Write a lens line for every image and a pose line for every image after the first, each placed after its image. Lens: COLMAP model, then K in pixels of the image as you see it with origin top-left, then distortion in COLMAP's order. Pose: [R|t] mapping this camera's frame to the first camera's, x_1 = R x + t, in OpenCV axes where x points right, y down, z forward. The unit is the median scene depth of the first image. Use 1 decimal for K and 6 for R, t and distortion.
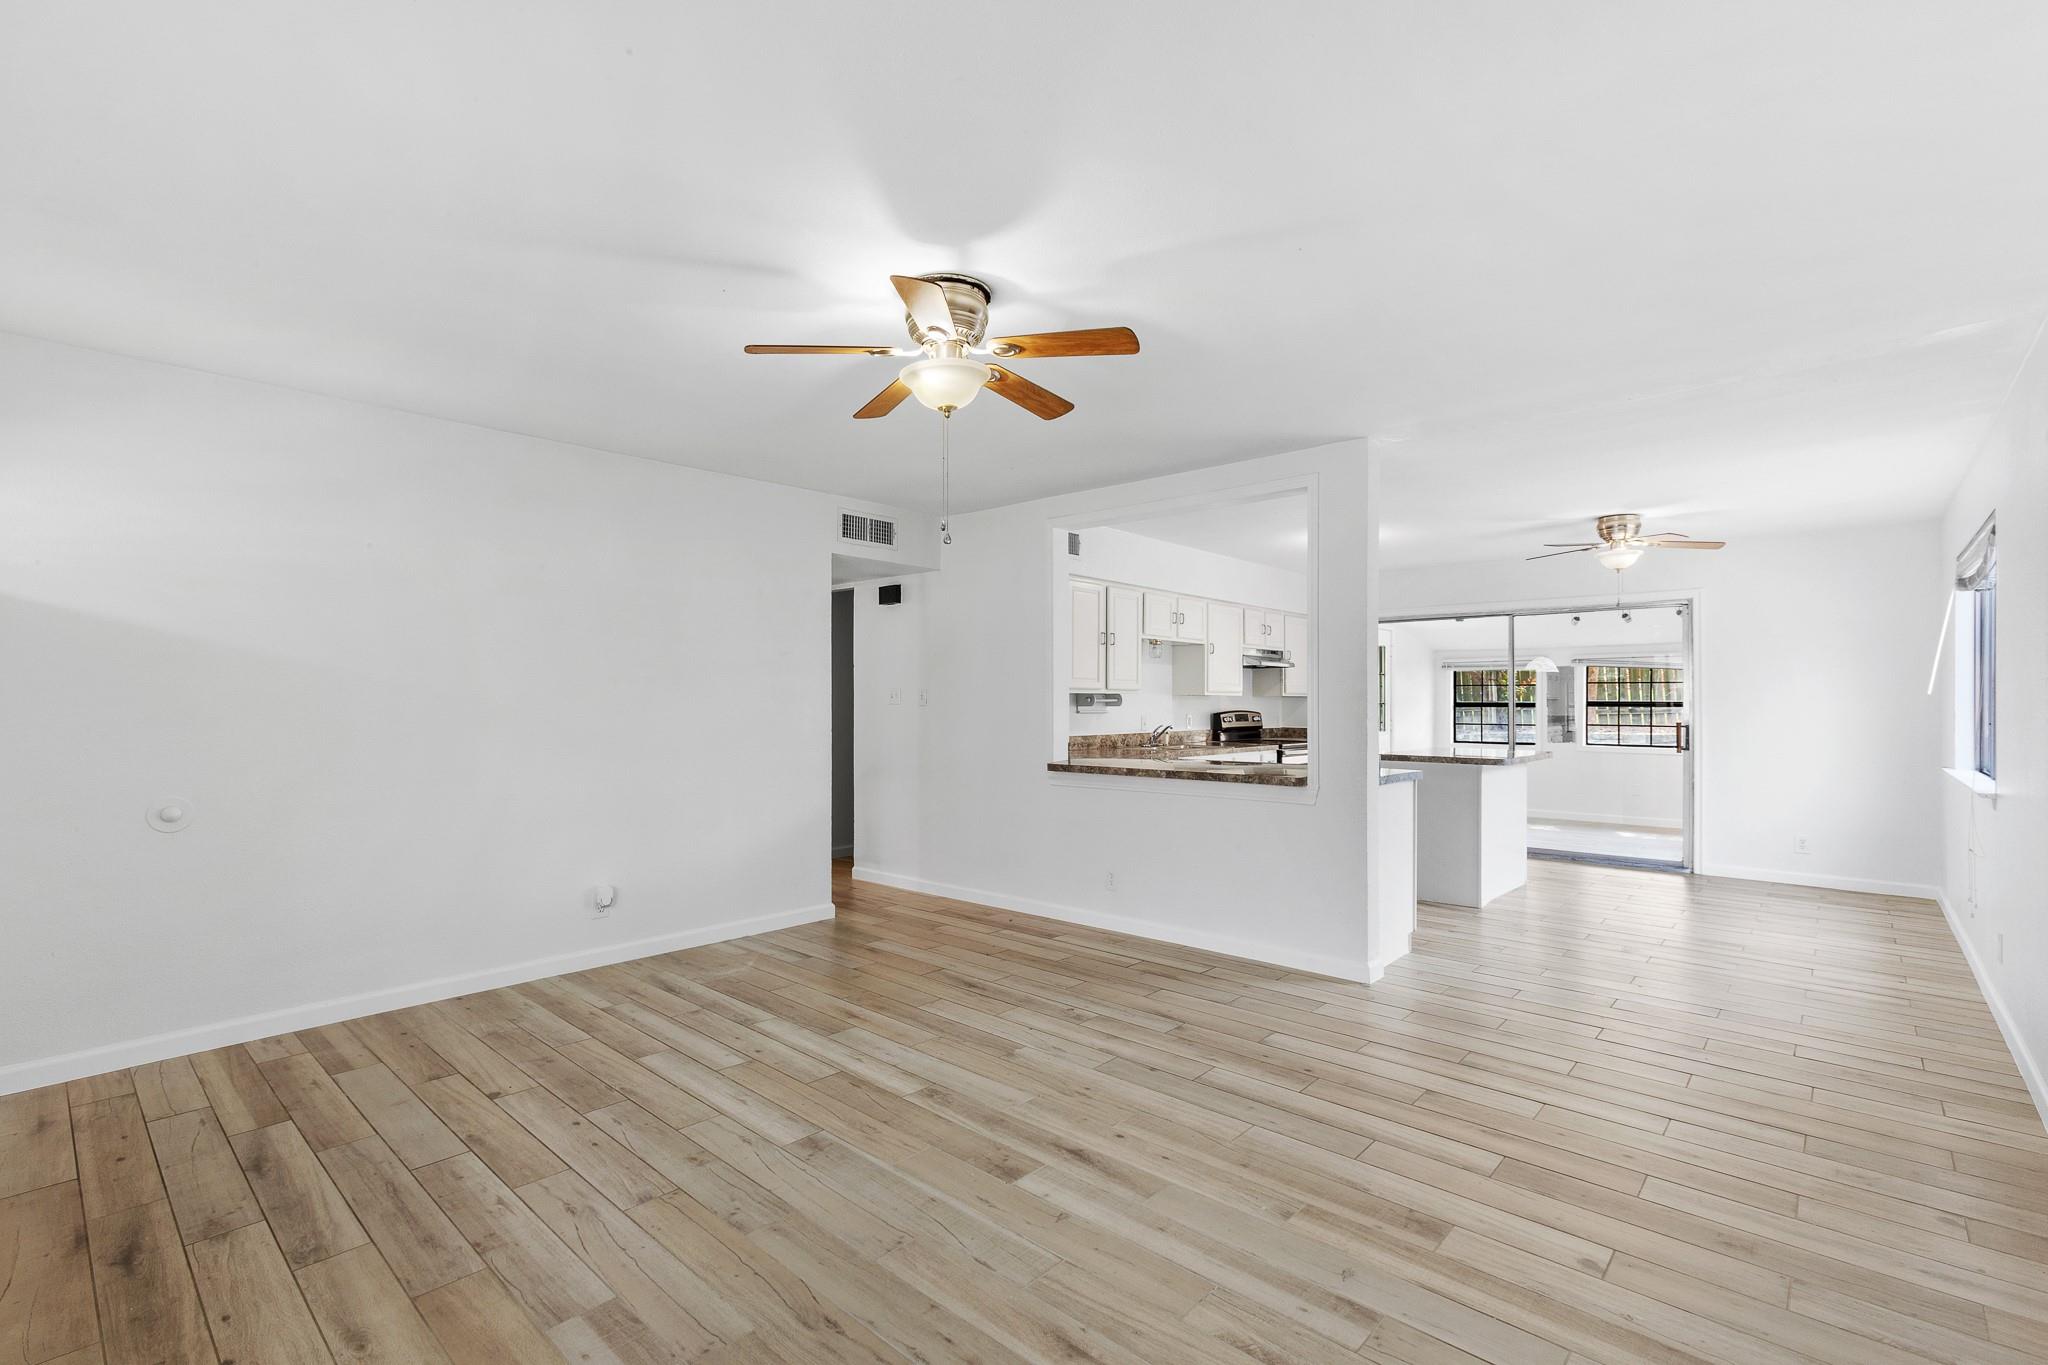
lens RADIAL K [[932.4, 0, 990.6], [0, 932.4, 684.1], [0, 0, 1]] dist [-0.034692, 0.034171]
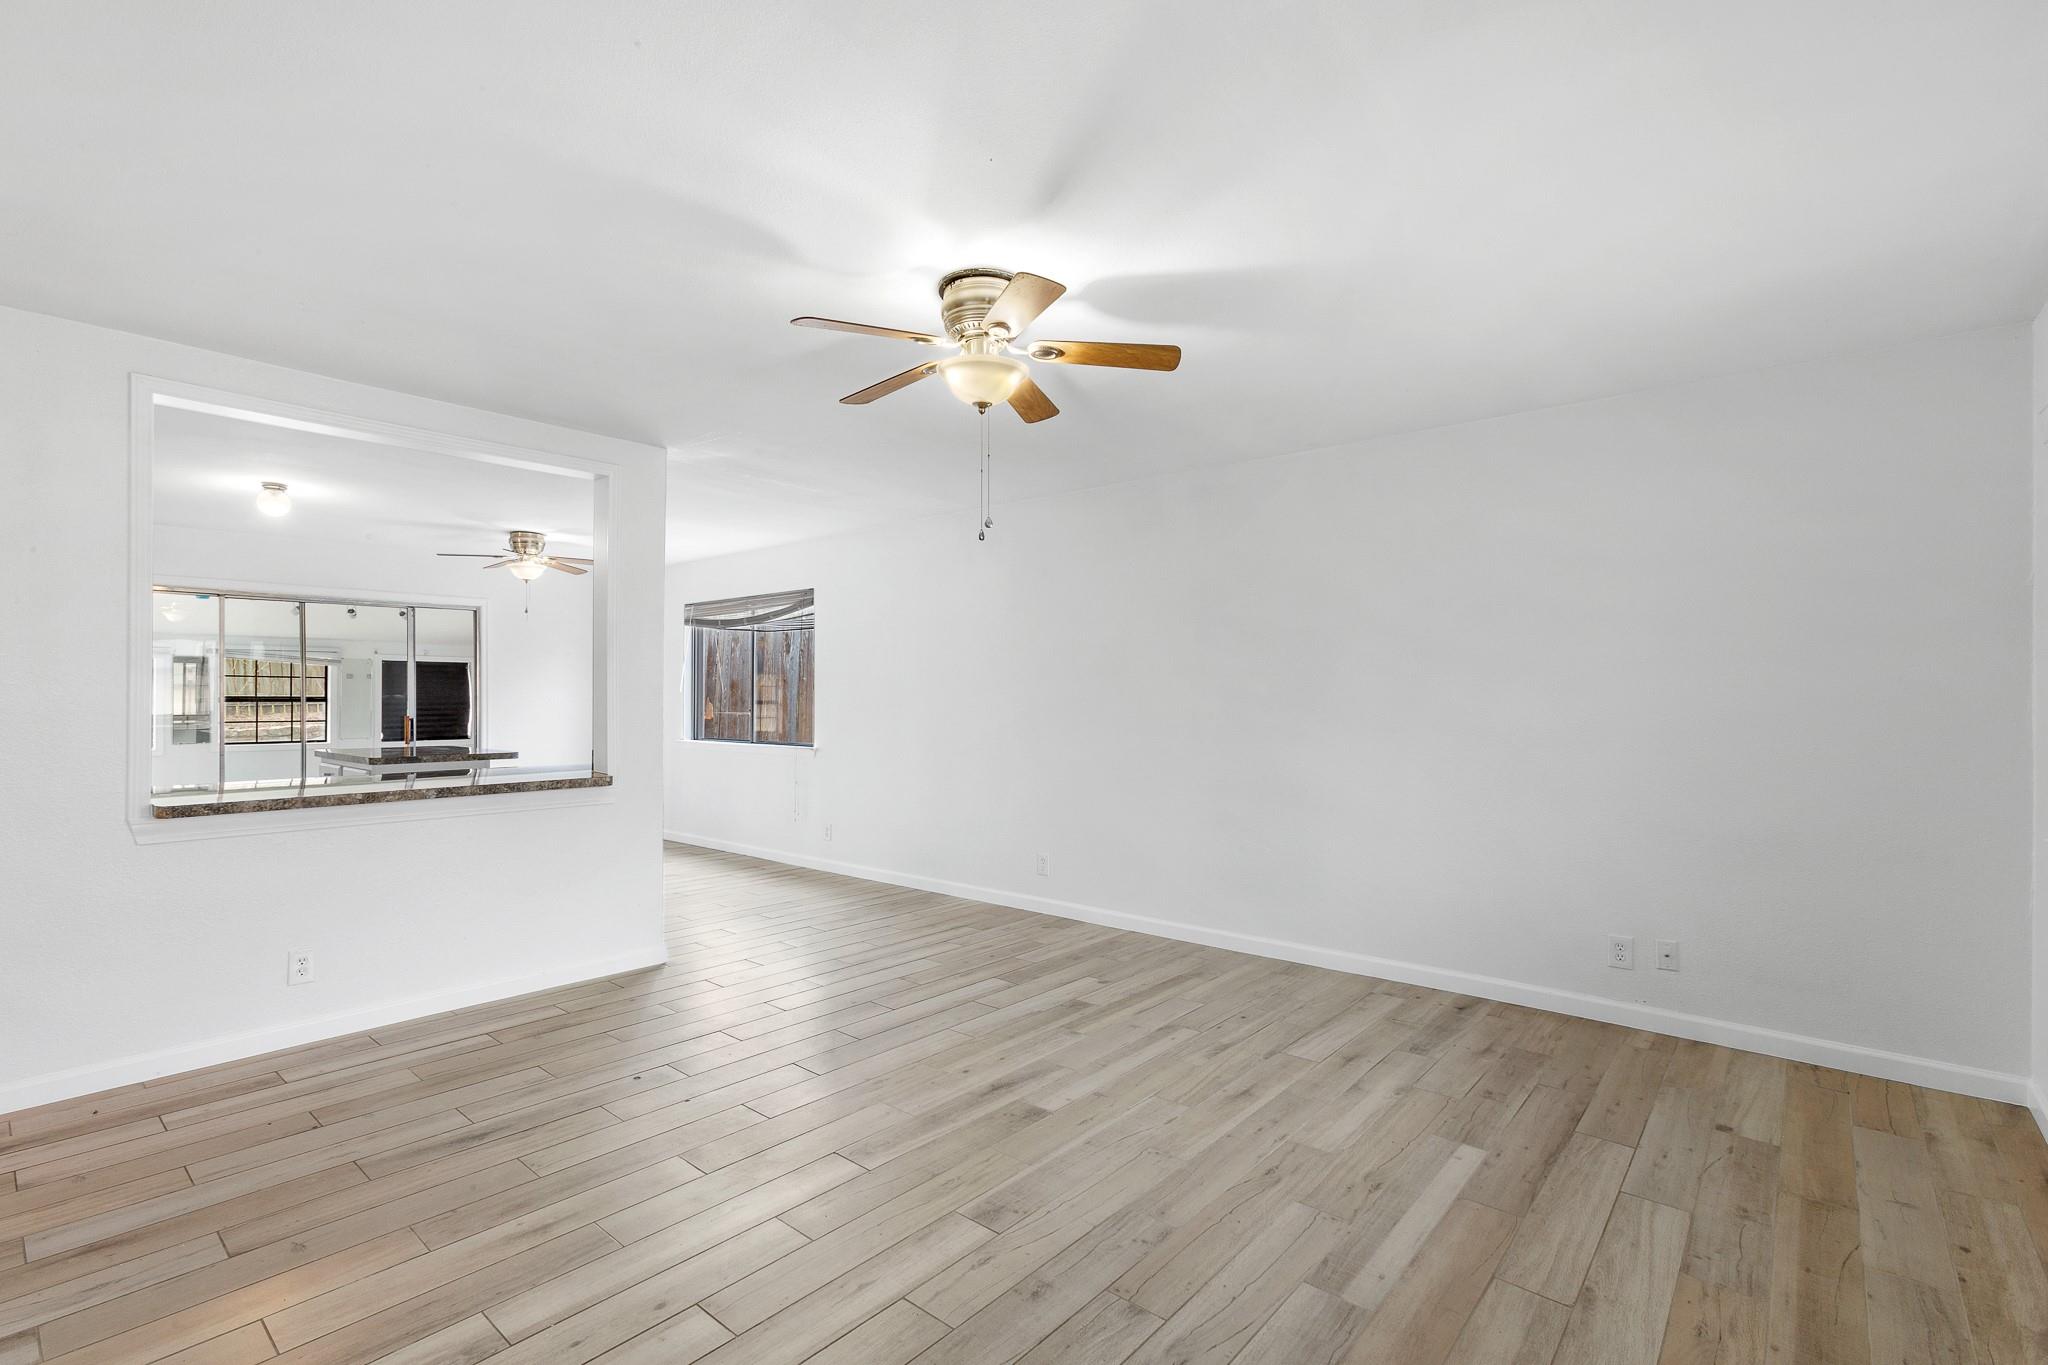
lens RADIAL K [[928.6, 0, 998.1], [0, 928.6, 699.8], [0, 0, 1]] dist [0.000814, 0.000187]
pose [[-0.039459, -0.001329, 0.999220, -0.469026], [-0.022567, 0.999745, 0.000439, 0.007590], [-0.998966, -0.022532, -0.039479, 0.460052]]
